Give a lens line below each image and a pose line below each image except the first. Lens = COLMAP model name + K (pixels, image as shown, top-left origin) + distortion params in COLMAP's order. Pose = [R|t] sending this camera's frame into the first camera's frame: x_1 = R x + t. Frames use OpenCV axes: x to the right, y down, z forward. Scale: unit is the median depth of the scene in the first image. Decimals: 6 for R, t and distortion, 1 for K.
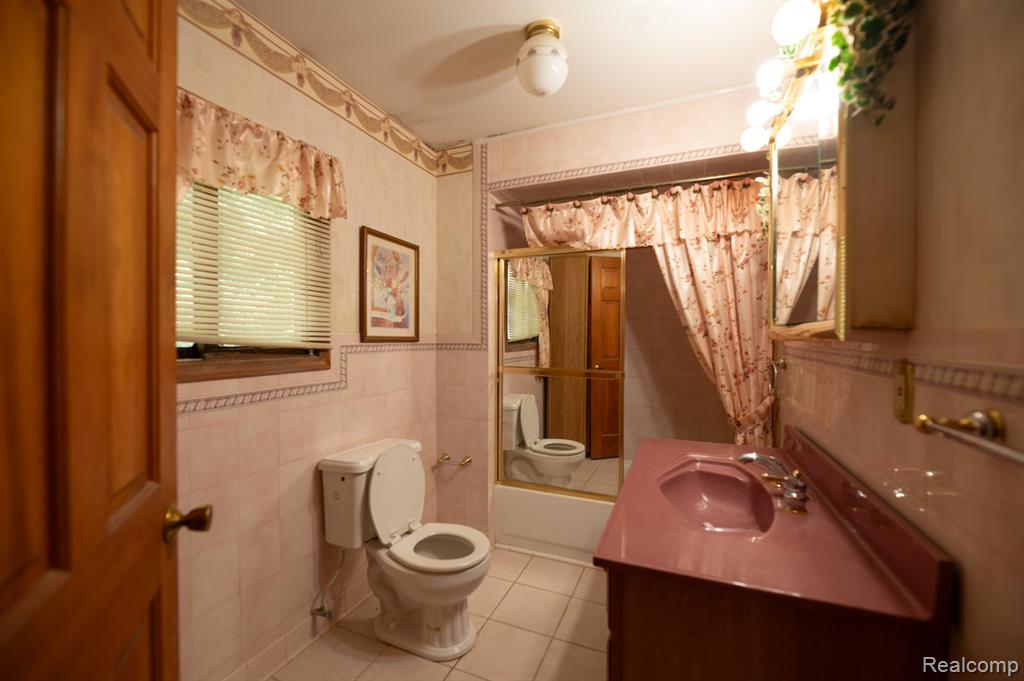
lens RADIAL K [[413.0, 0, 512.0], [0, 413.0, 340.5], [0, 0, 1]] dist [0.000120, -0.000210]
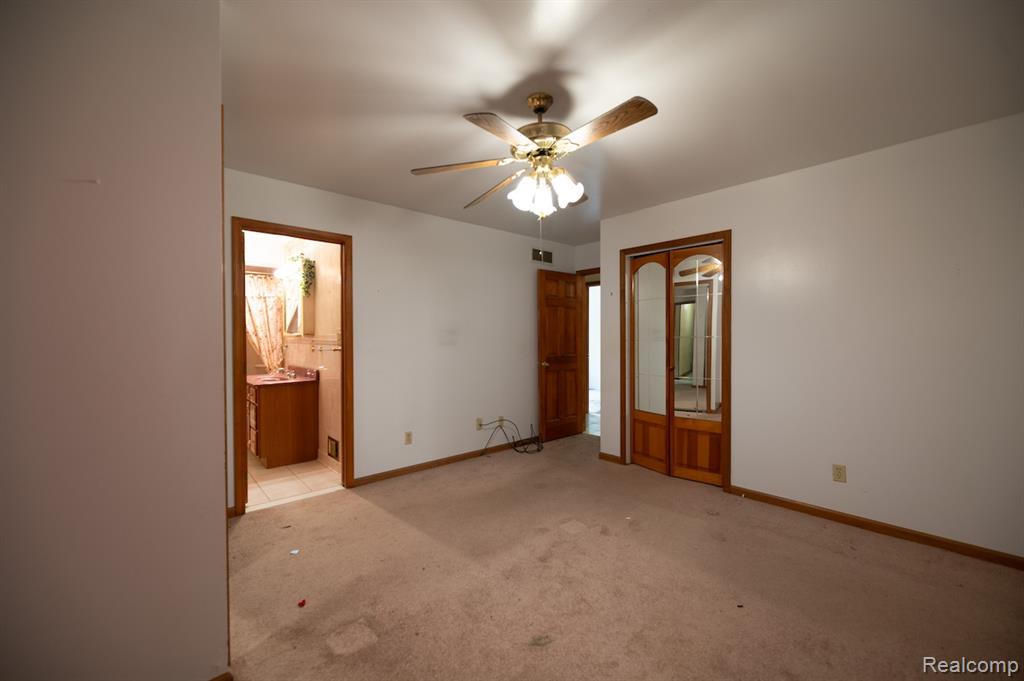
lens RADIAL K [[413.0, 0, 512.0], [0, 413.0, 340.5], [0, 0, 1]] dist [0.000120, -0.000210]
pose [[0.425959, -0.012790, 0.904652, -1.171174], [0.011628, 0.999895, 0.008661, 0.013107], [-0.904668, 0.006830, 0.426063, -1.512917]]
